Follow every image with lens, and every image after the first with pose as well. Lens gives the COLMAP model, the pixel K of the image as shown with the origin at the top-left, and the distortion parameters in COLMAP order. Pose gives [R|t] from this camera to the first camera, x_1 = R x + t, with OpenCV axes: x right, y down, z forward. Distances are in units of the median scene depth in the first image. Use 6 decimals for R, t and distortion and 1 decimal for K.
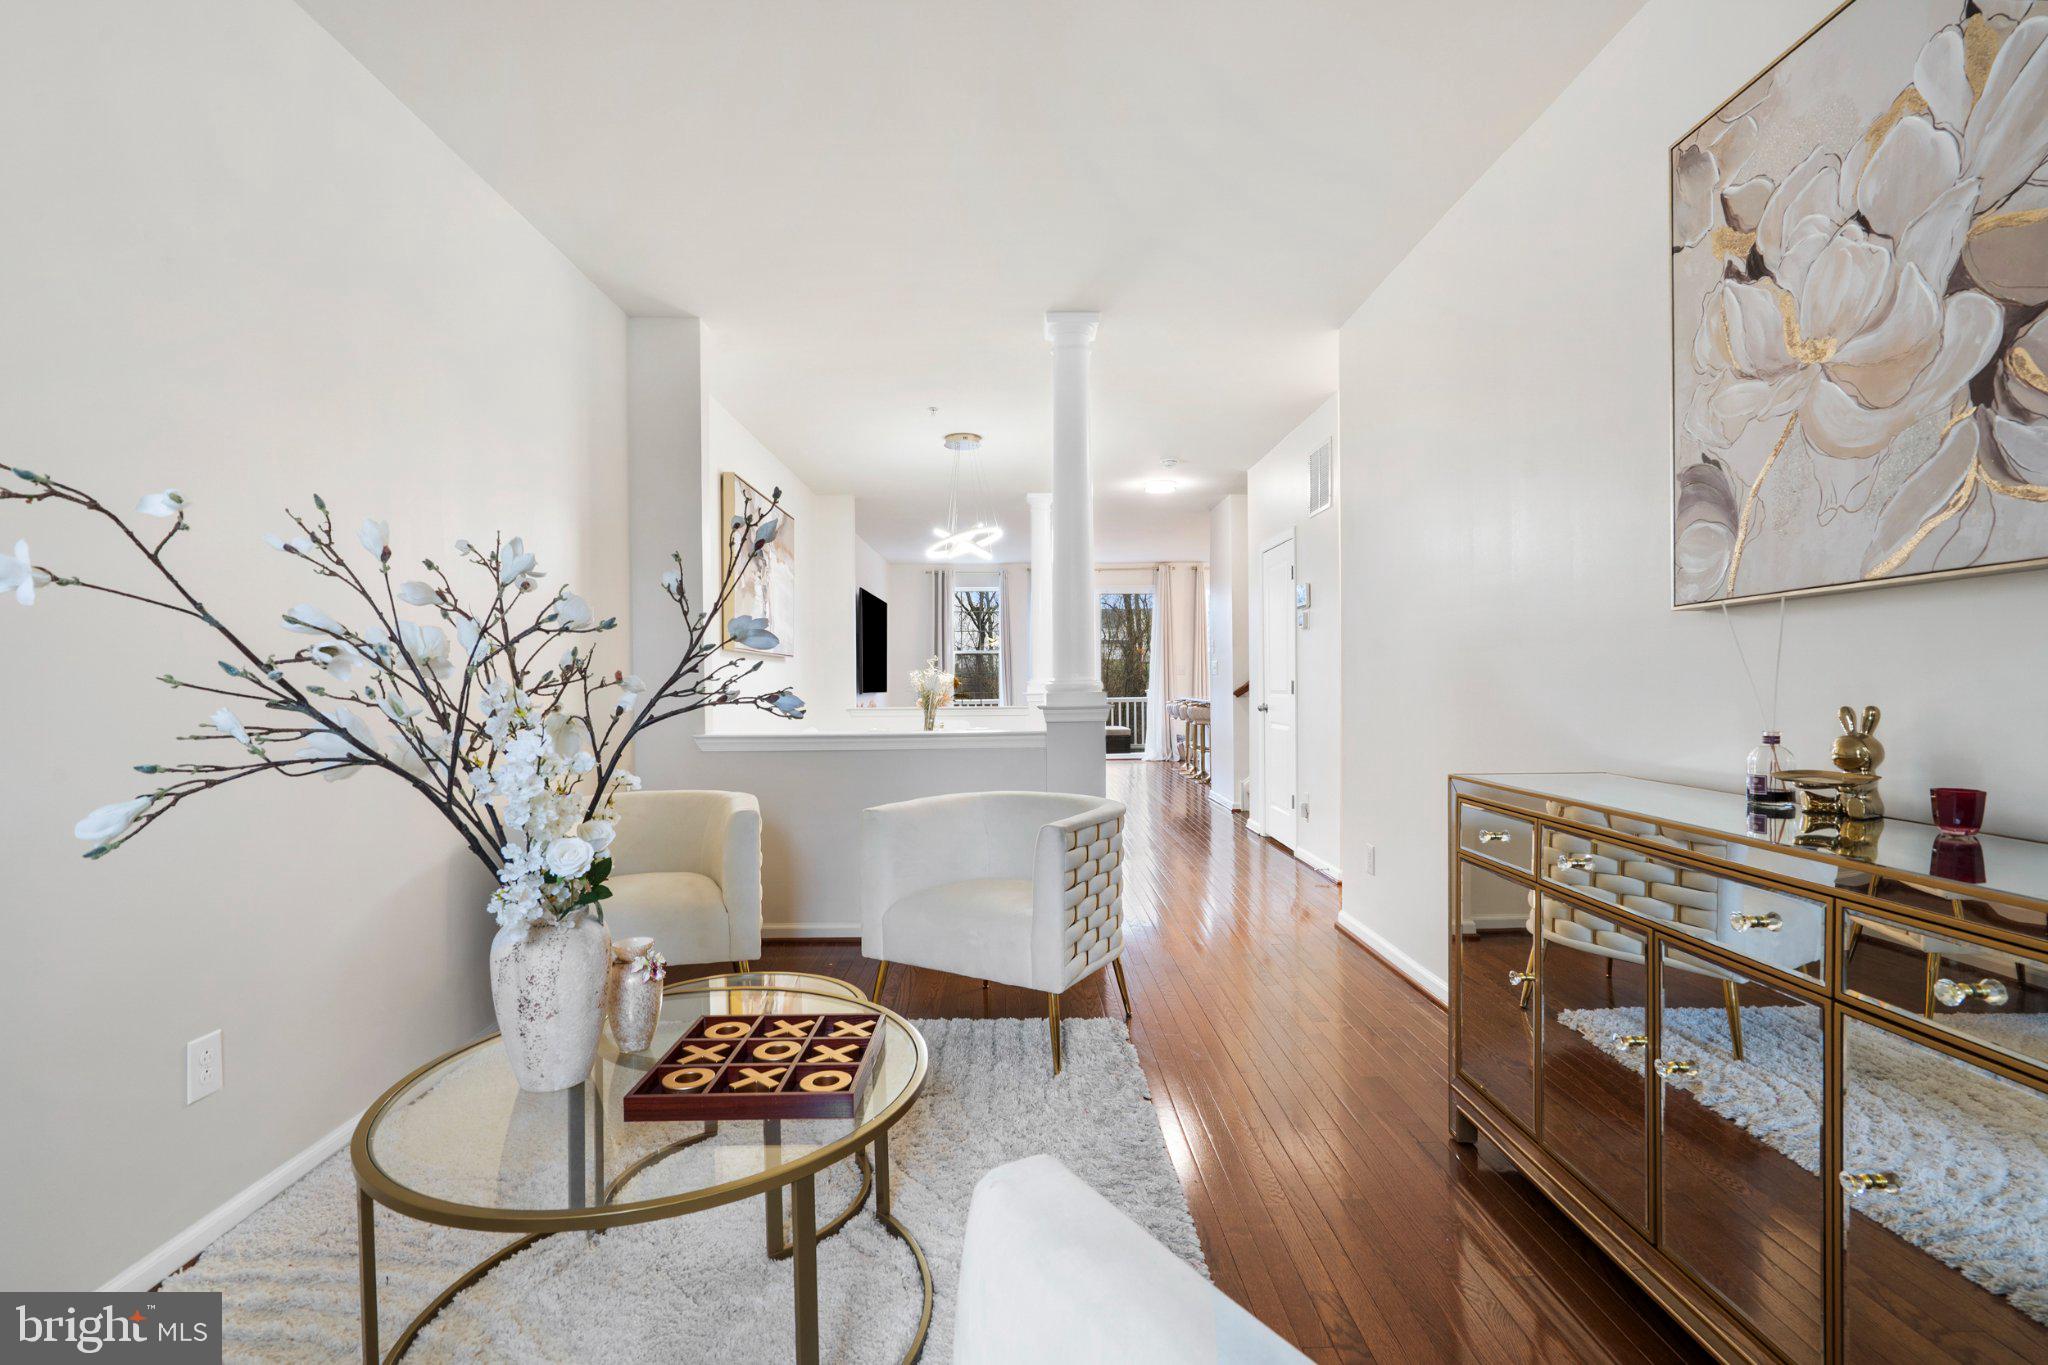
lens RADIAL K [[949.4, 0, 1021.1], [0, 949.4, 685.3], [0, 0, 1]] dist [-0.001445, 0.000796]
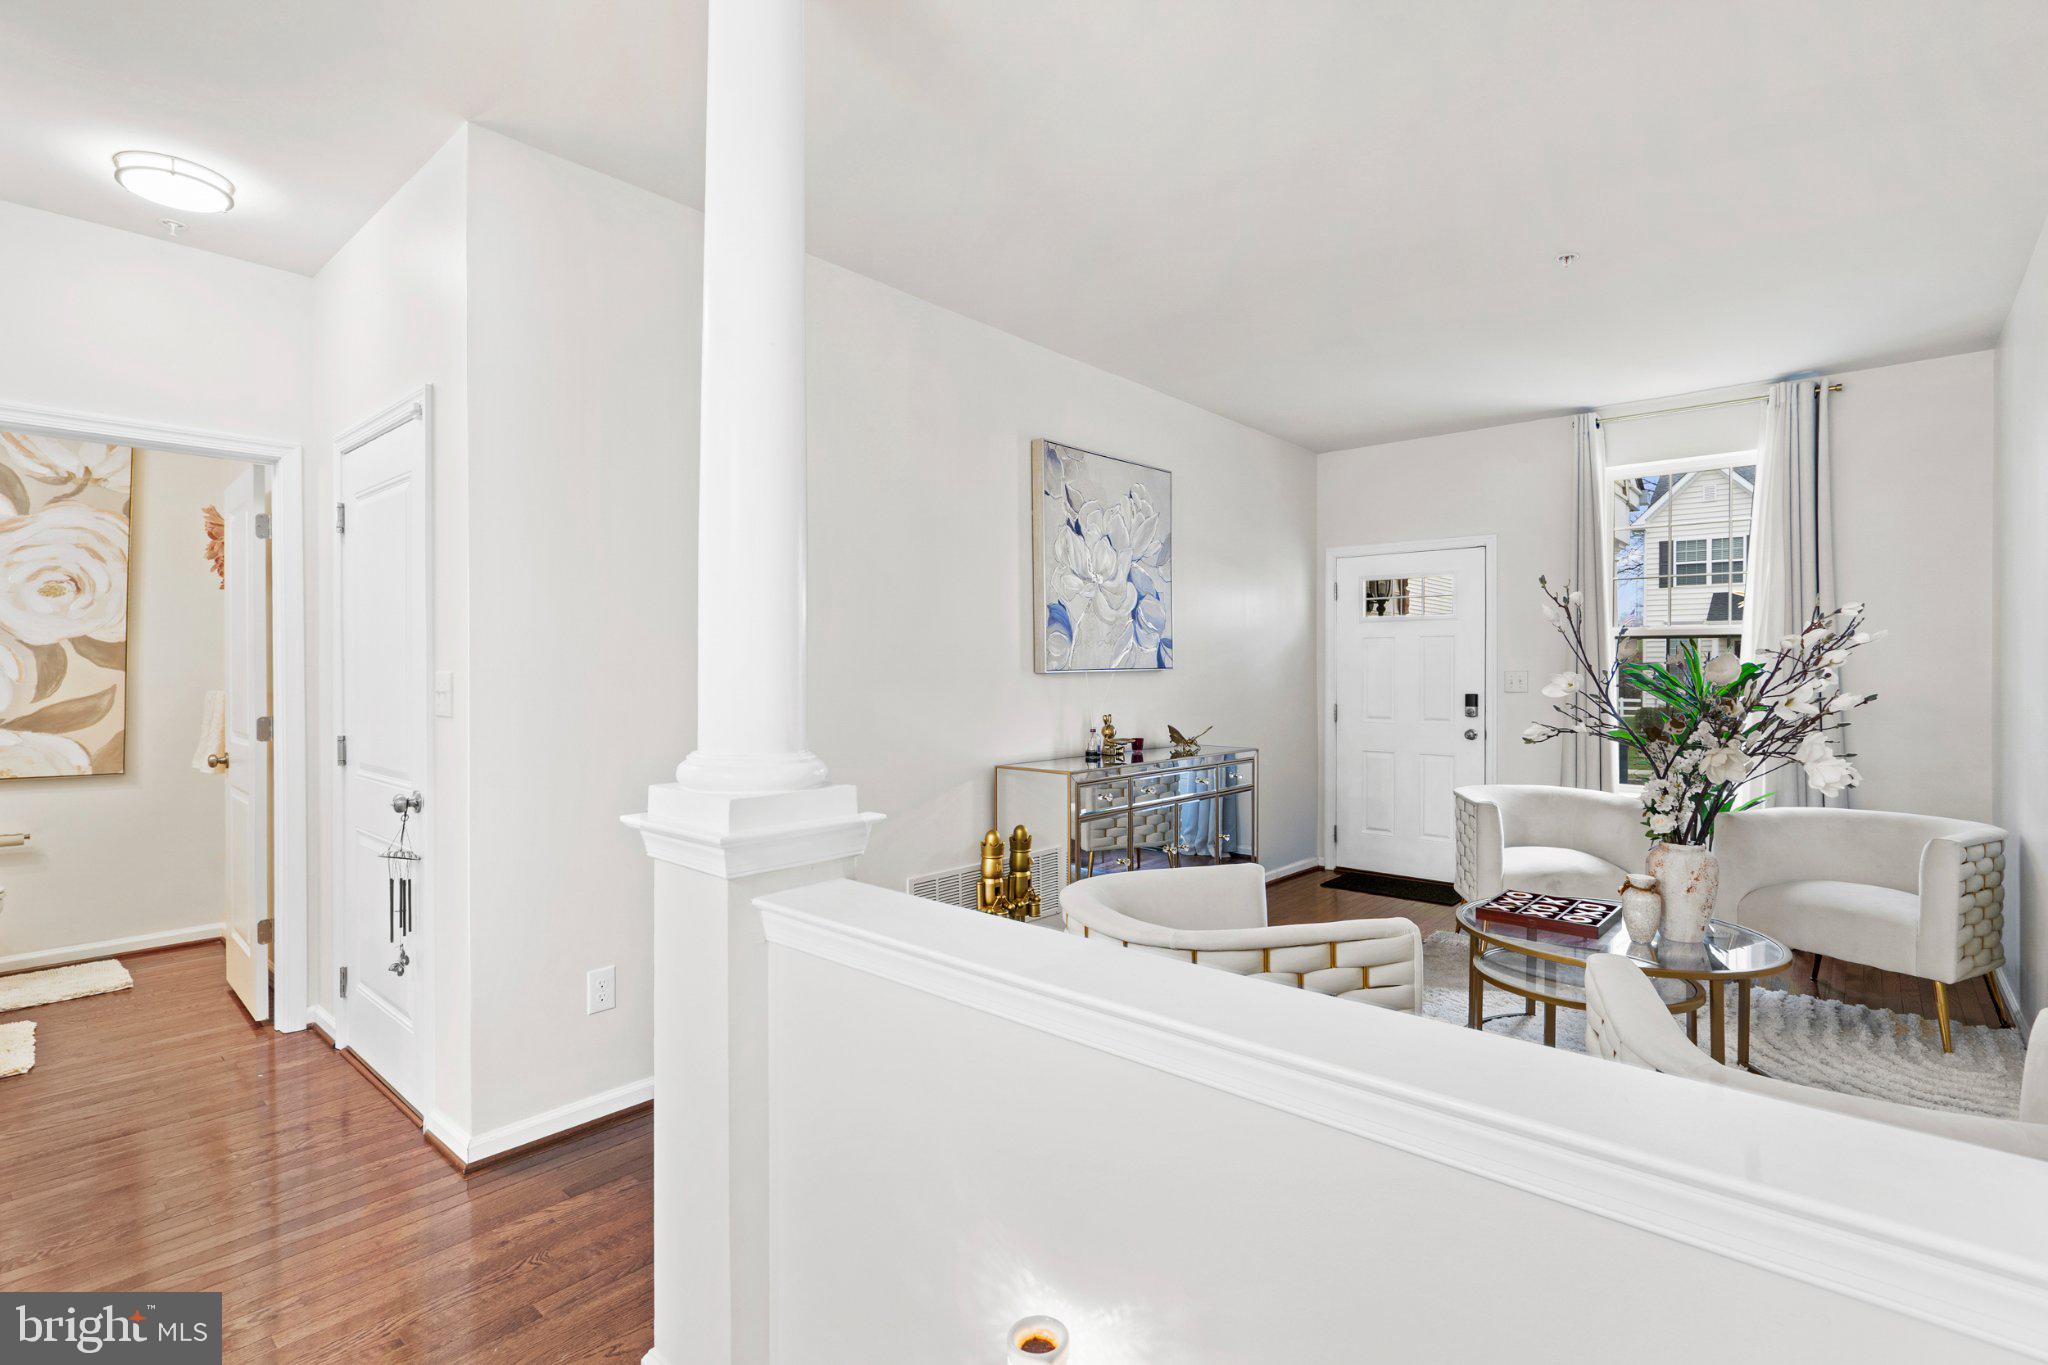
lens RADIAL K [[949.4, 0, 1021.1], [0, 949.4, 685.3], [0, 0, 1]] dist [-0.001445, 0.000796]
pose [[-0.737244, -0.001624, 0.675625, -0.737575], [0.009643, 0.999870, 0.012925, -0.093560], [-0.675558, 0.016044, -0.737132, 2.976906]]
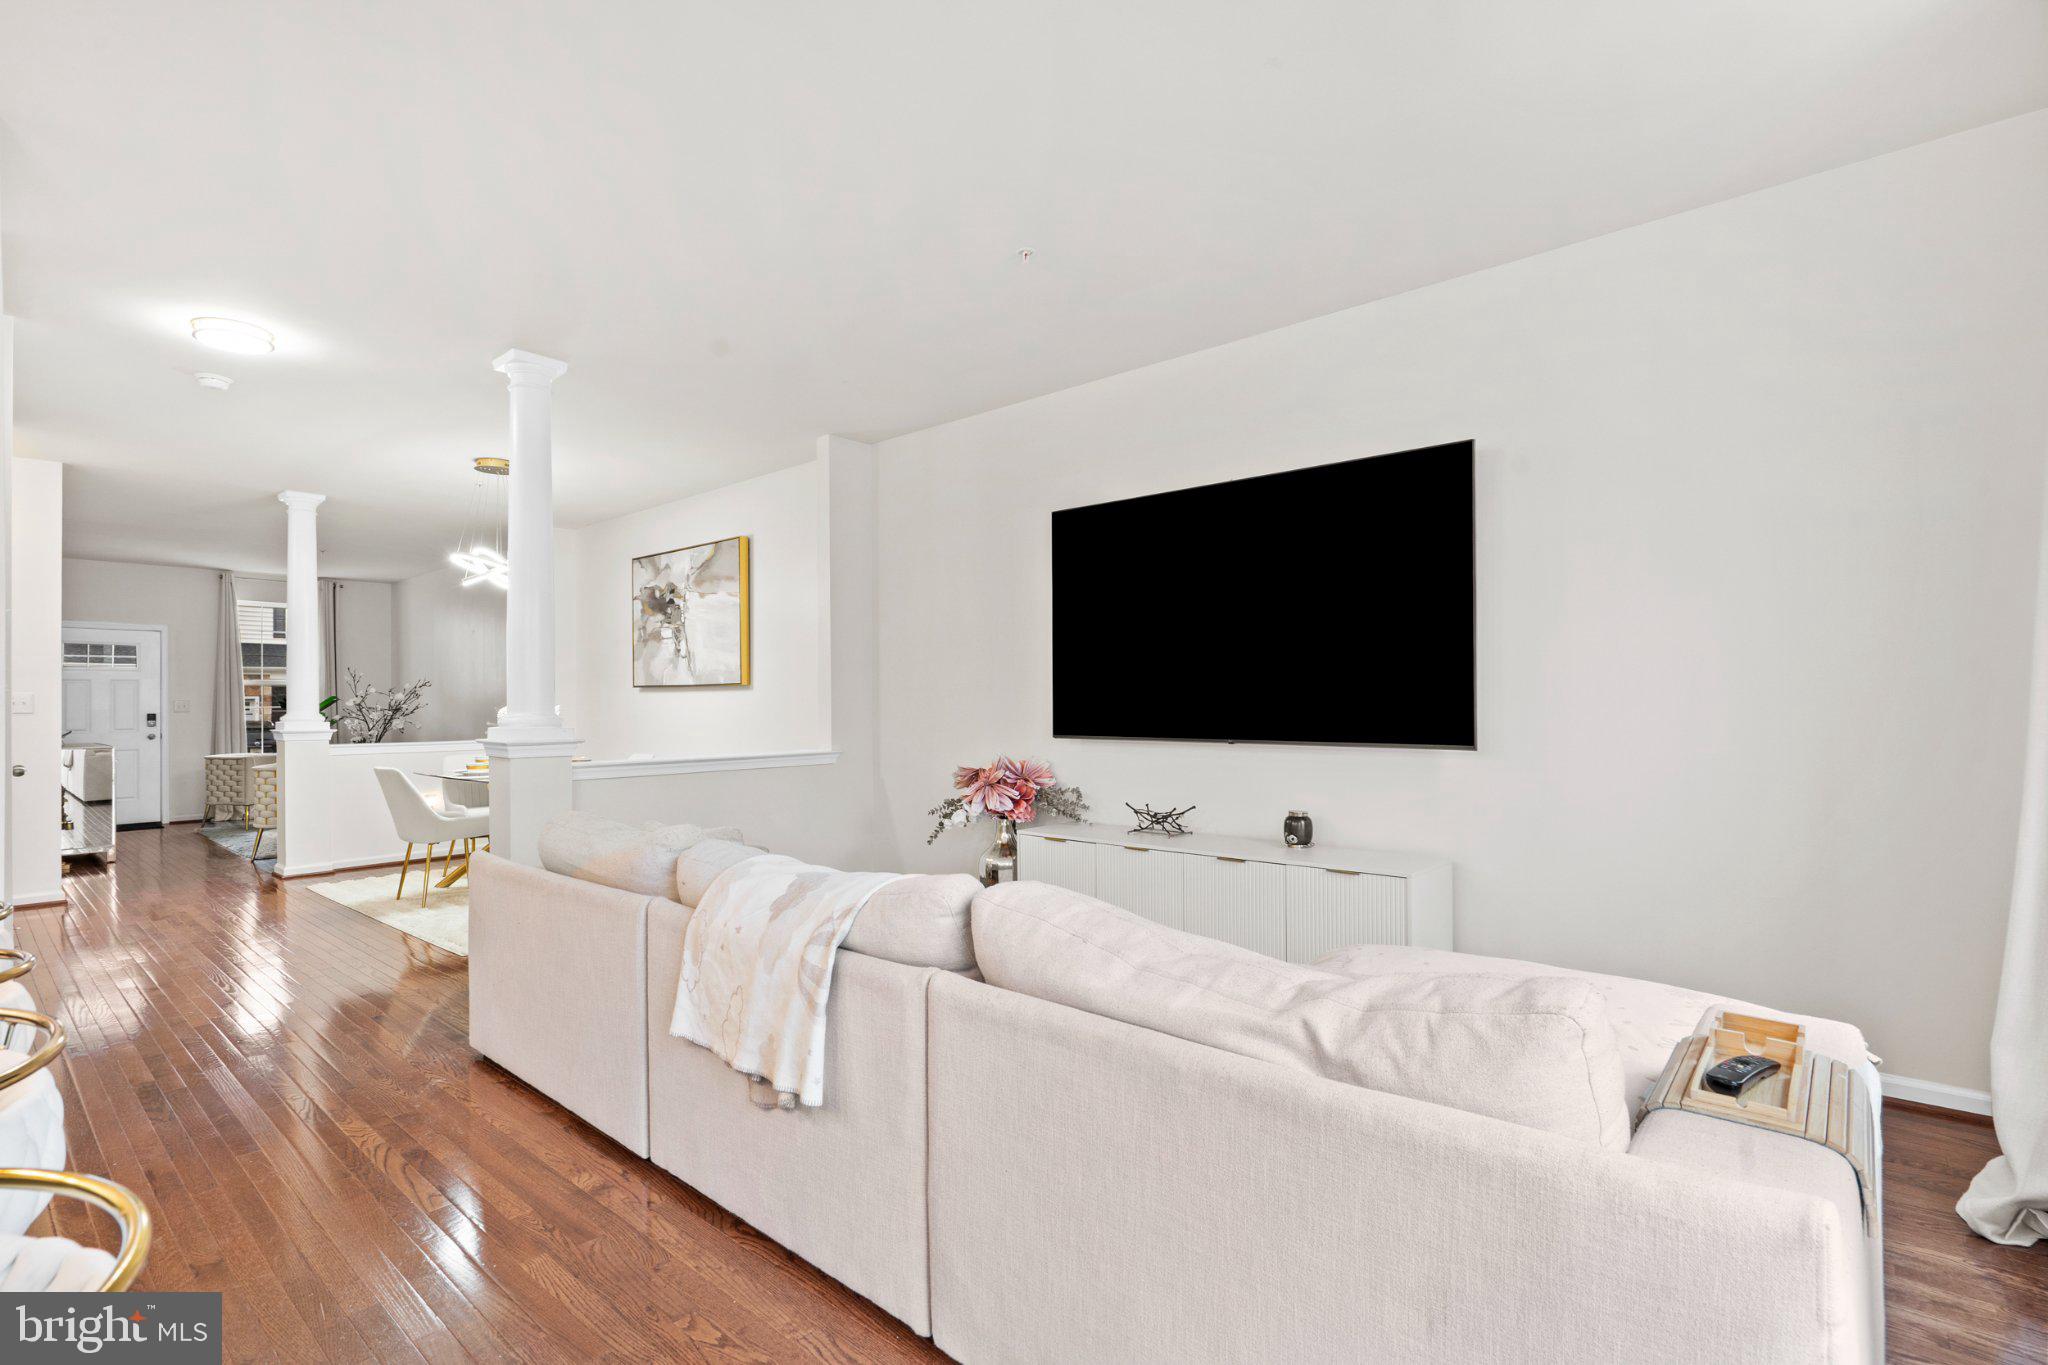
lens RADIAL K [[949.4, 0, 1021.1], [0, 949.4, 685.3], [0, 0, 1]] dist [-0.001445, 0.000796]
pose [[-0.661920, 0.002058, -0.749571, 1.083631], [0.011675, 0.999903, -0.007564, -0.074767], [0.749483, -0.013759, -0.661880, 7.157354]]
